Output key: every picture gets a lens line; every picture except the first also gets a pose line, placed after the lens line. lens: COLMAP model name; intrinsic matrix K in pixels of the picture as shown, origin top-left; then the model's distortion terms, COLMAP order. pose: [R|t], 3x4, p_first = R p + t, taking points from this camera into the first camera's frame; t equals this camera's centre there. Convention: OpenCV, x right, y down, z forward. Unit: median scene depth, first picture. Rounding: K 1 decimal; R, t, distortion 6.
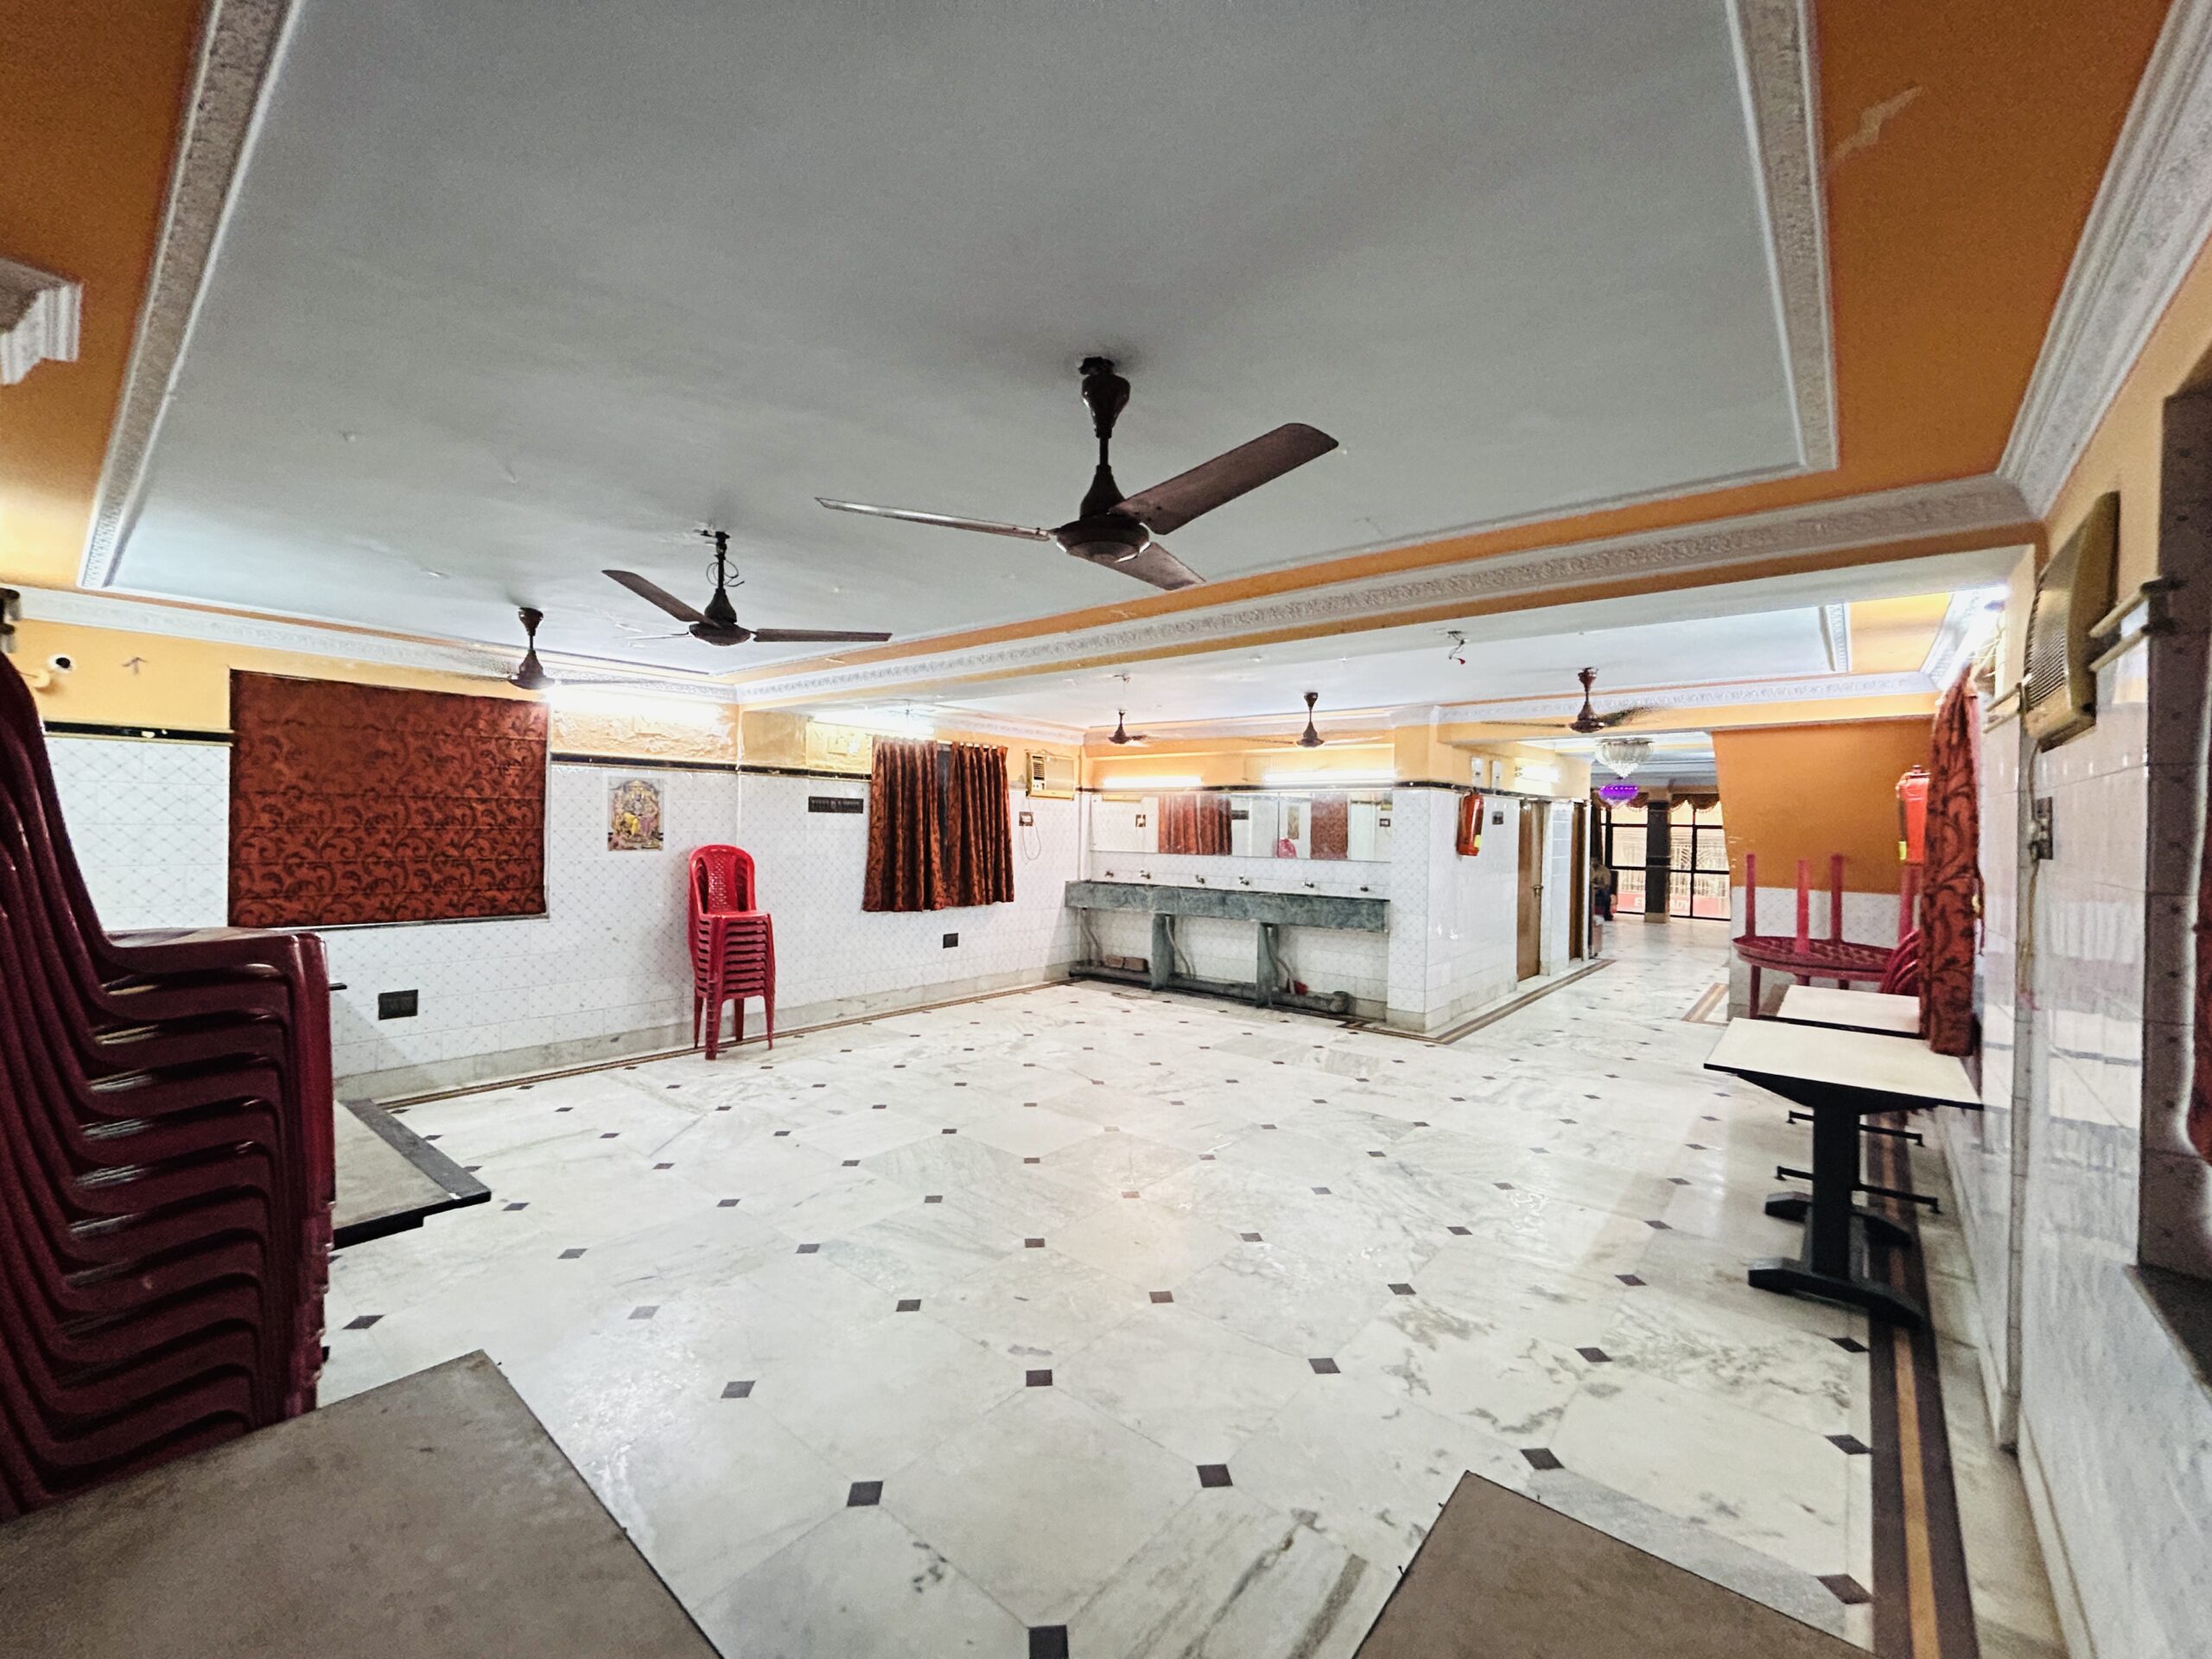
lens RADIAL K [[898.0, 0, 1097.7], [0, 898.0, 830.4], [0, 0, 1]] dist [-0.001344, 0.000589]
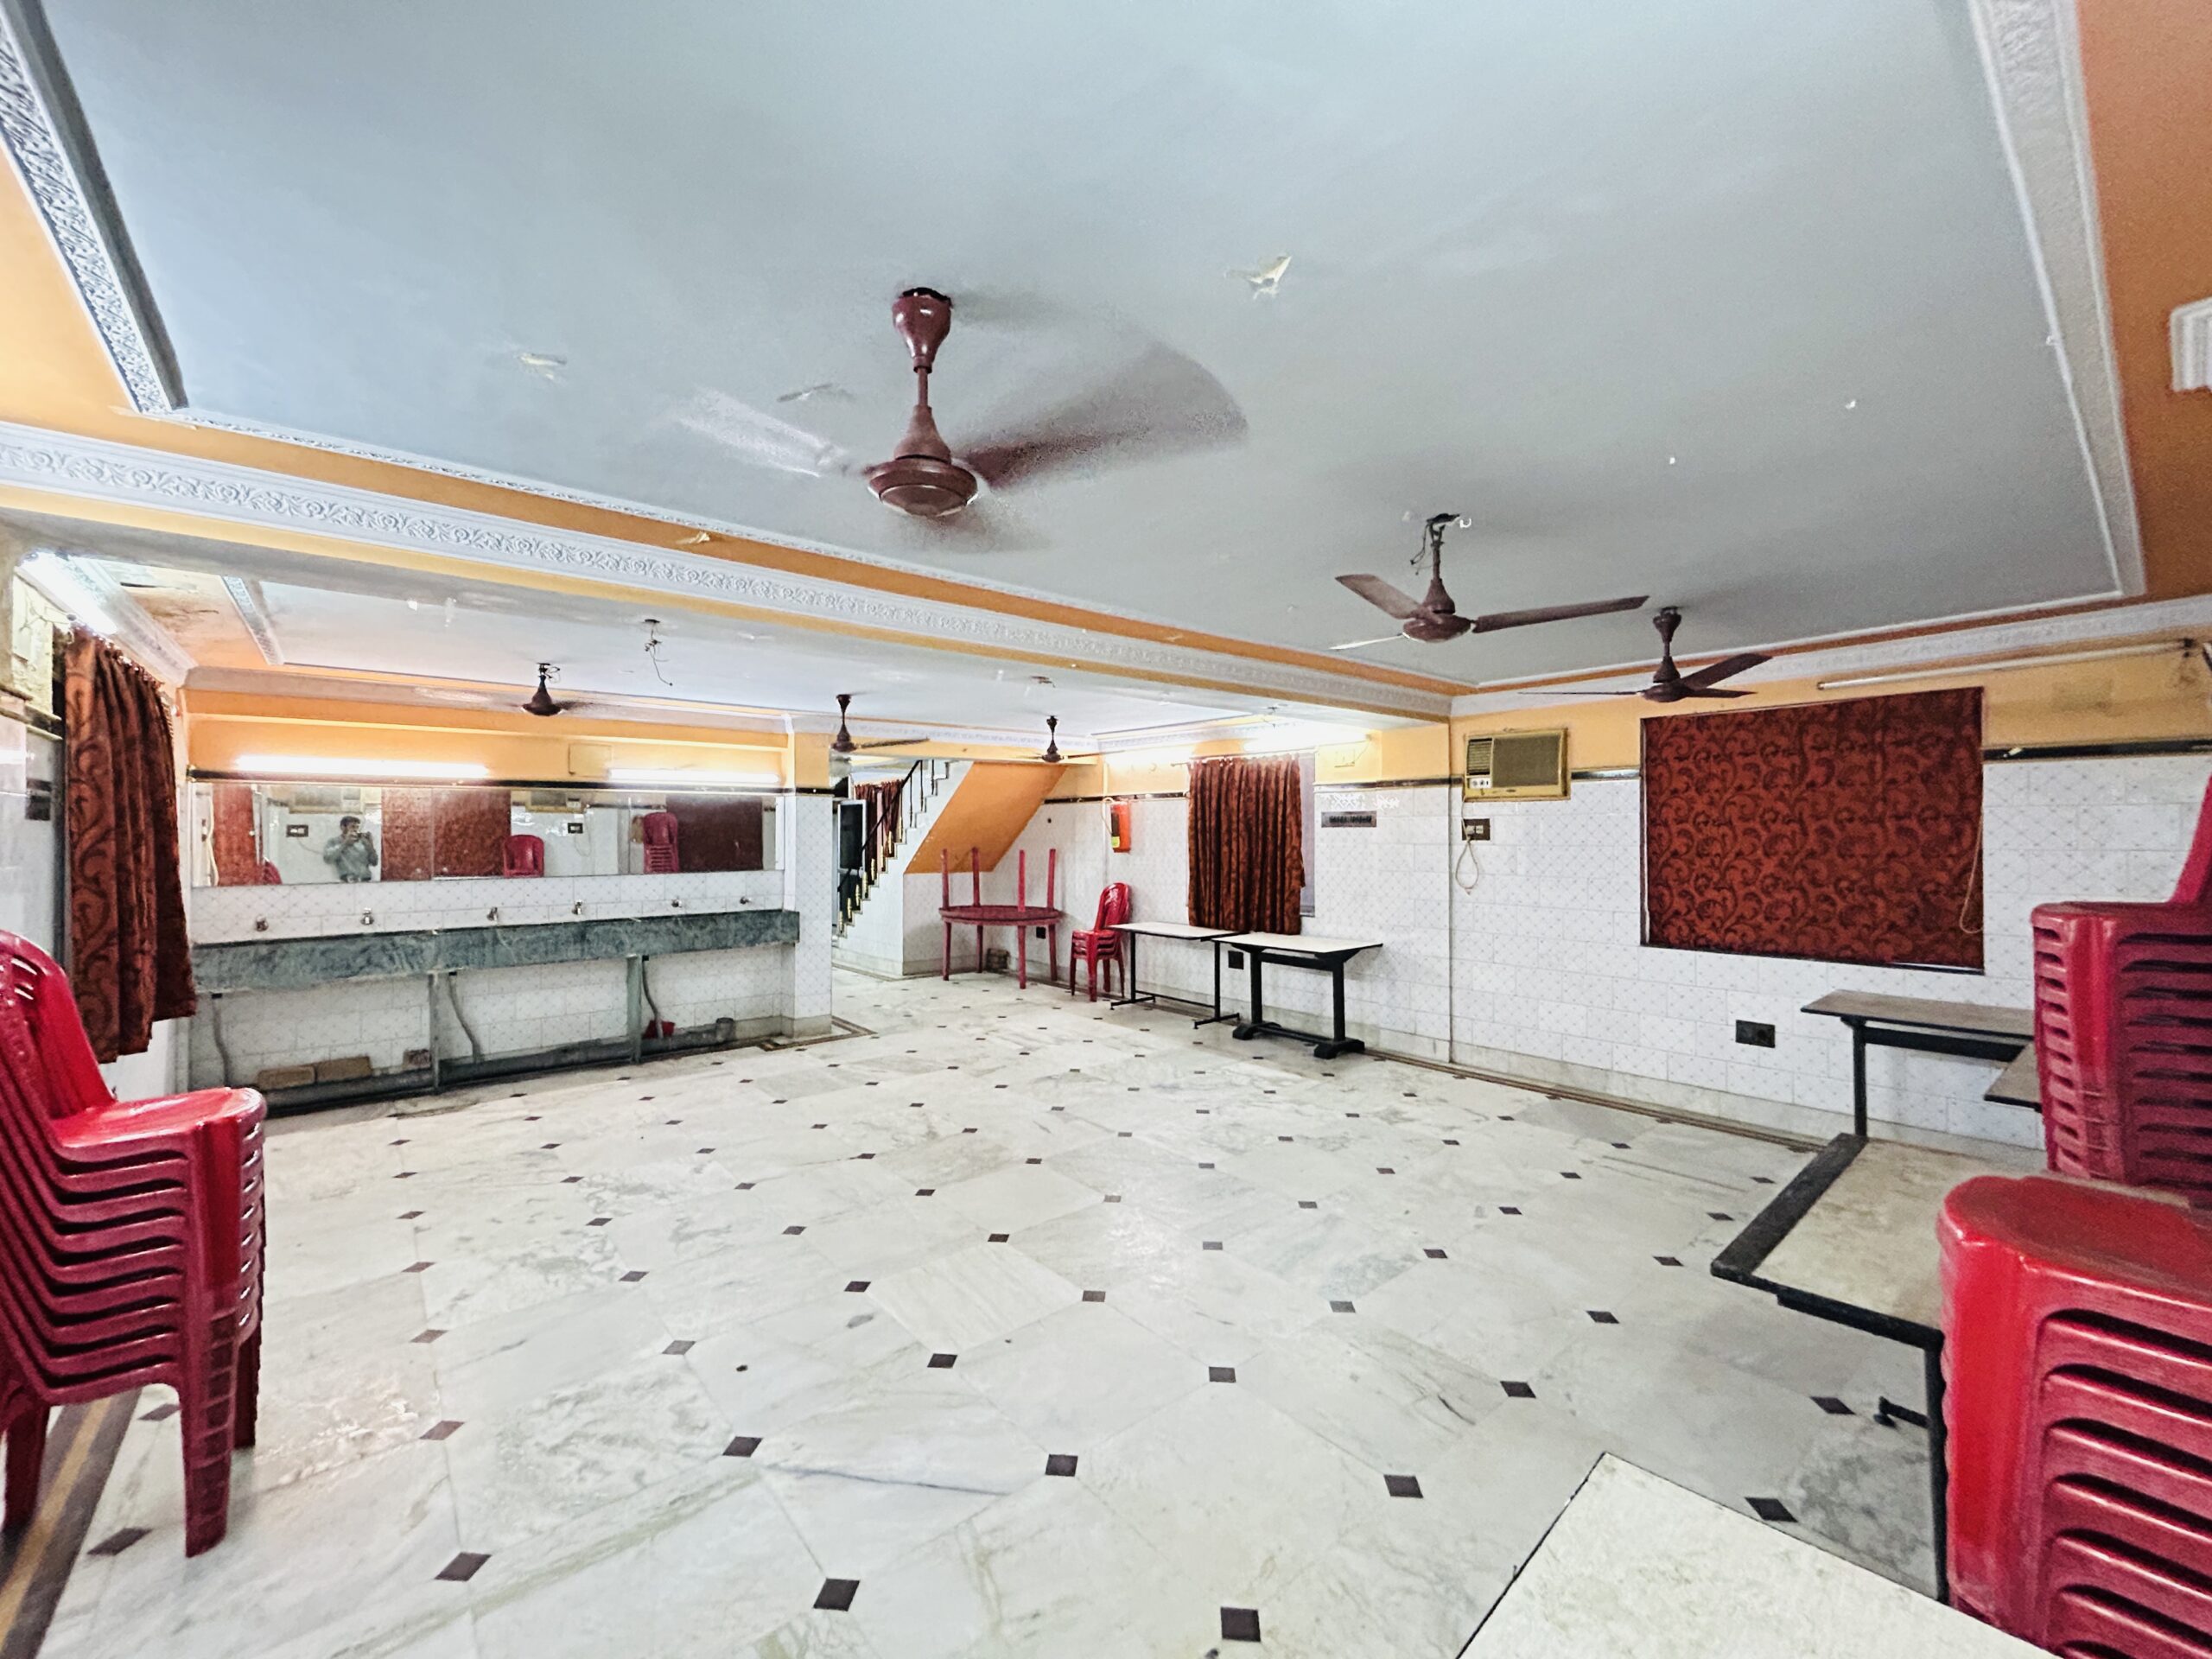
lens RADIAL K [[897.2, 0, 1106.0], [0, 897.2, 829.5], [0, 0, 1]] dist [0.003158, 0.000259]
pose [[0.176296, -0.011184, 0.984274, -0.625933], [0.013544, 0.999868, 0.008935, -0.013517], [-0.984244, 0.011756, 0.176424, 0.535368]]
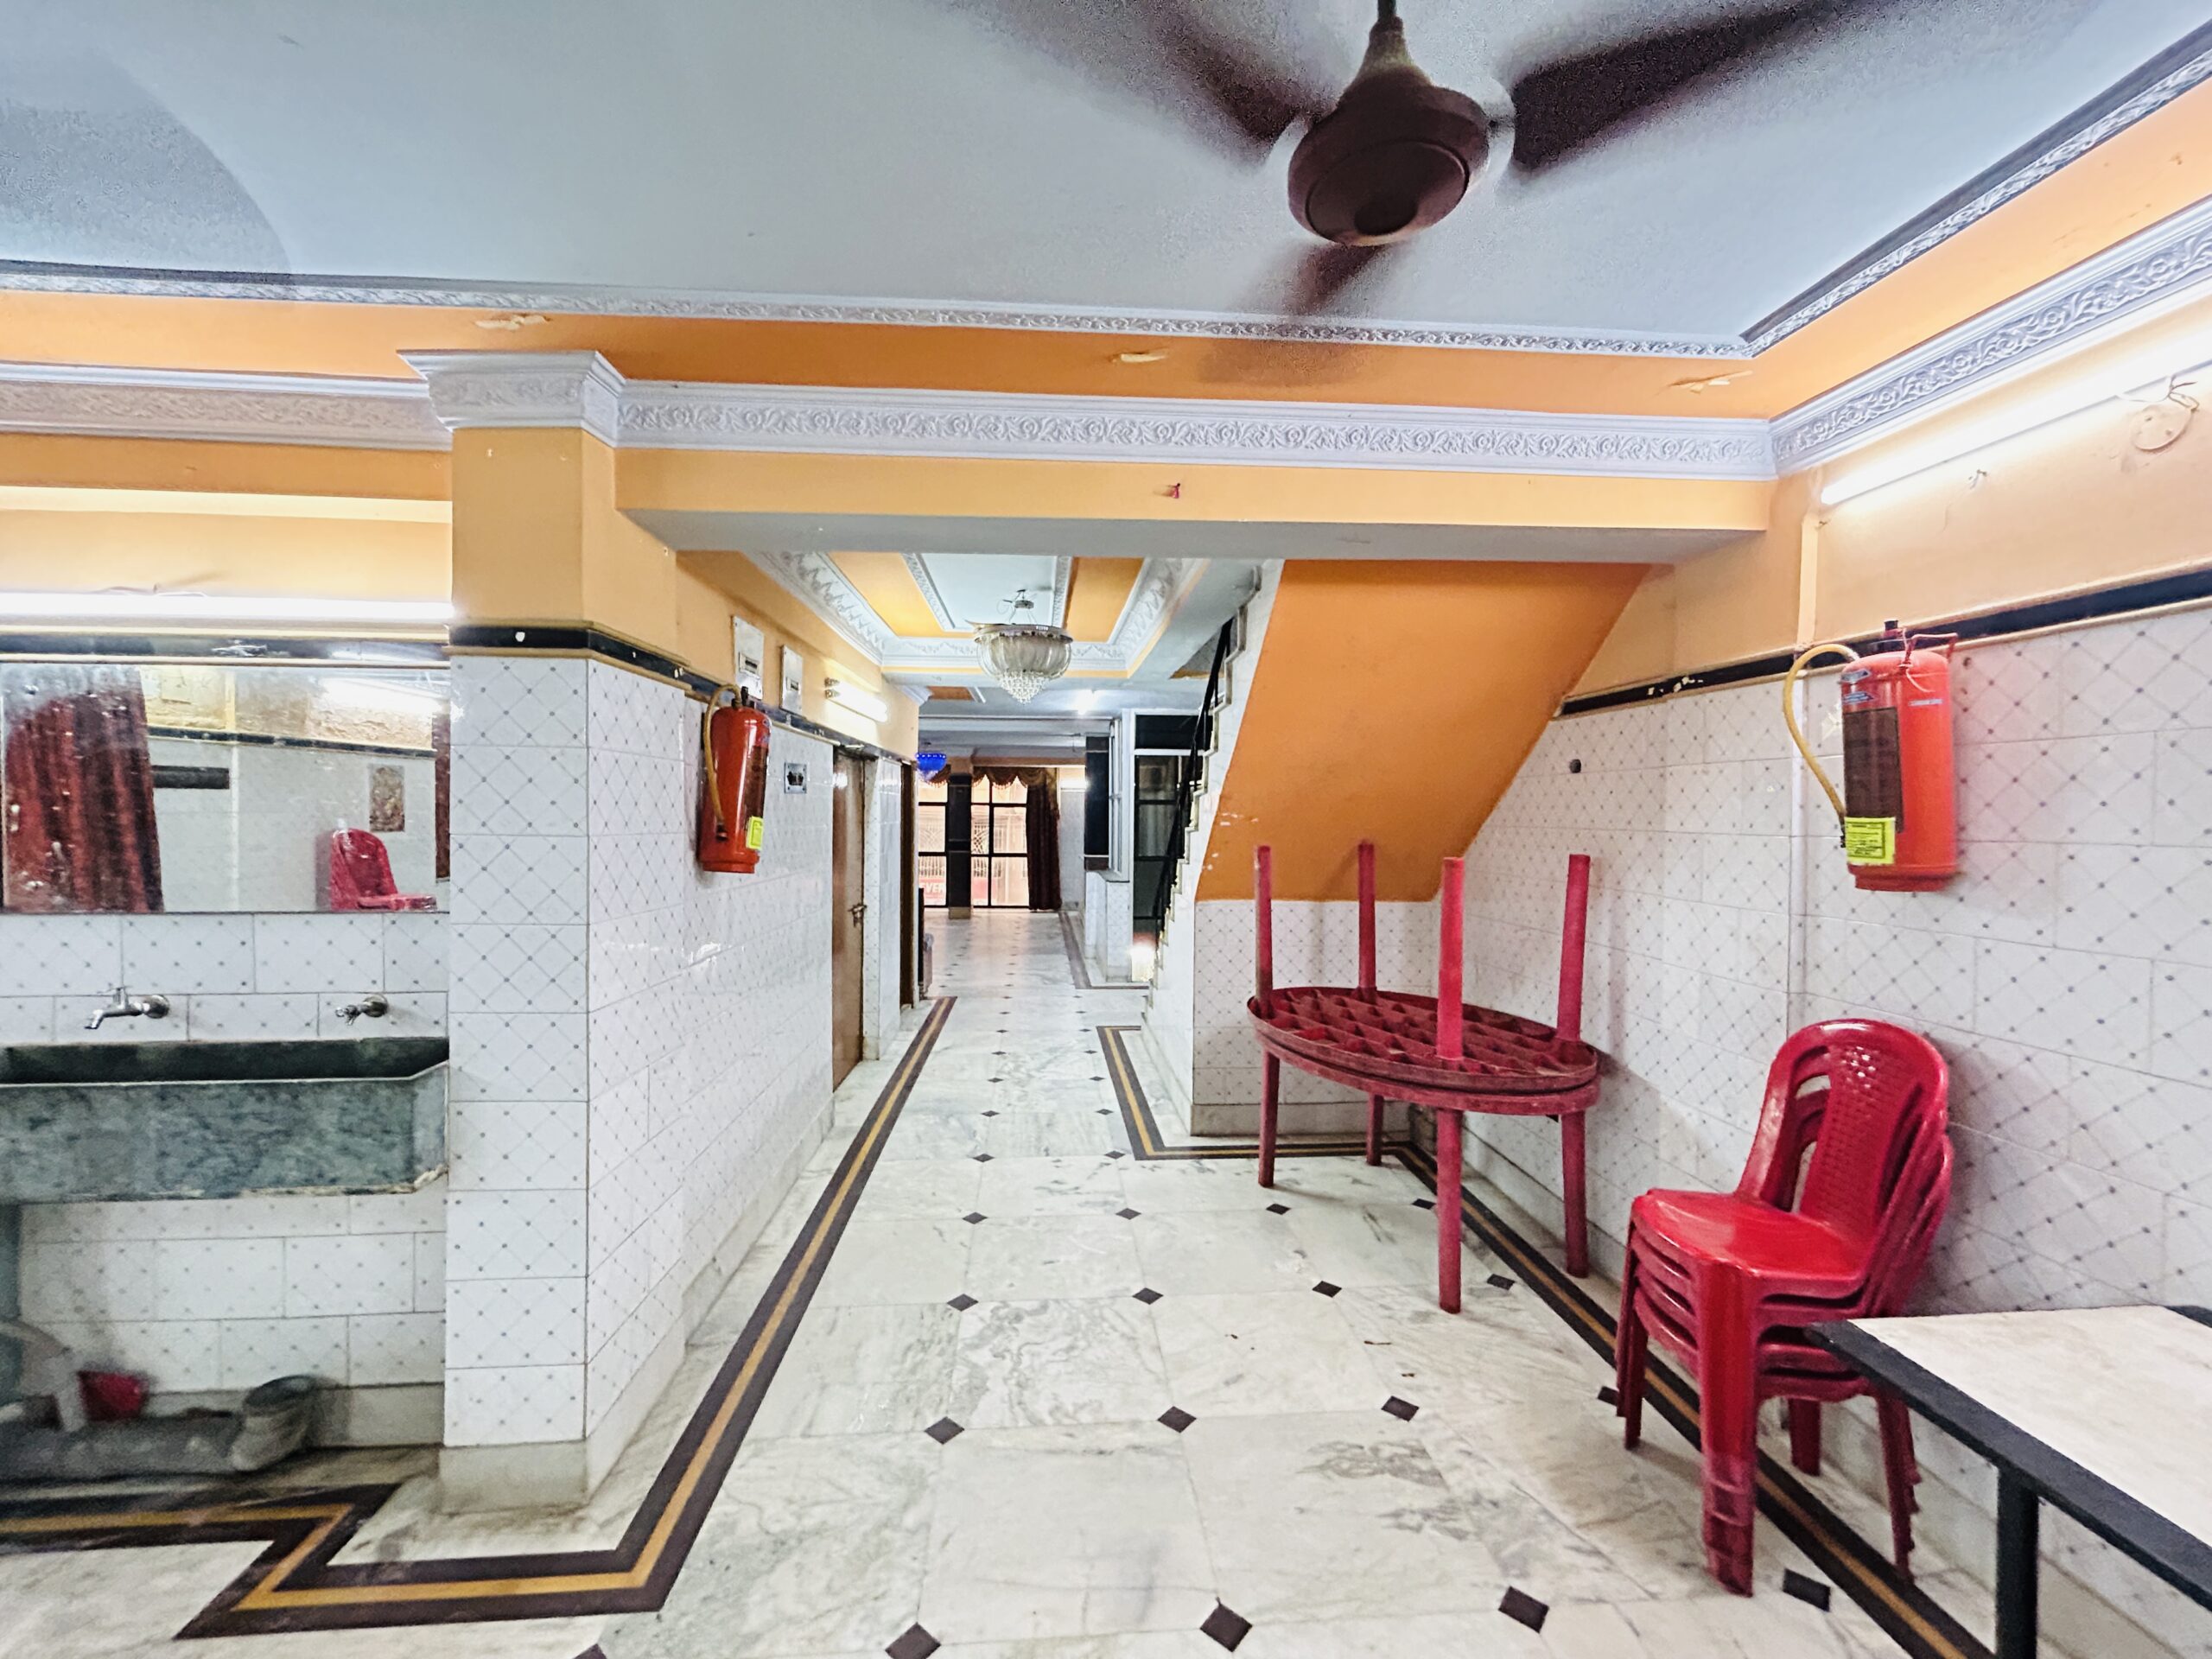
lens RADIAL K [[898.0, 0, 1097.7], [0, 898.0, 830.4], [0, 0, 1]] dist [-0.001344, 0.000589]
pose [[0.716745, -0.023862, 0.696927, 0.303114], [0.010900, 0.999676, 0.023018, 0.004350], [-0.697251, -0.008902, 0.716772, 0.722370]]
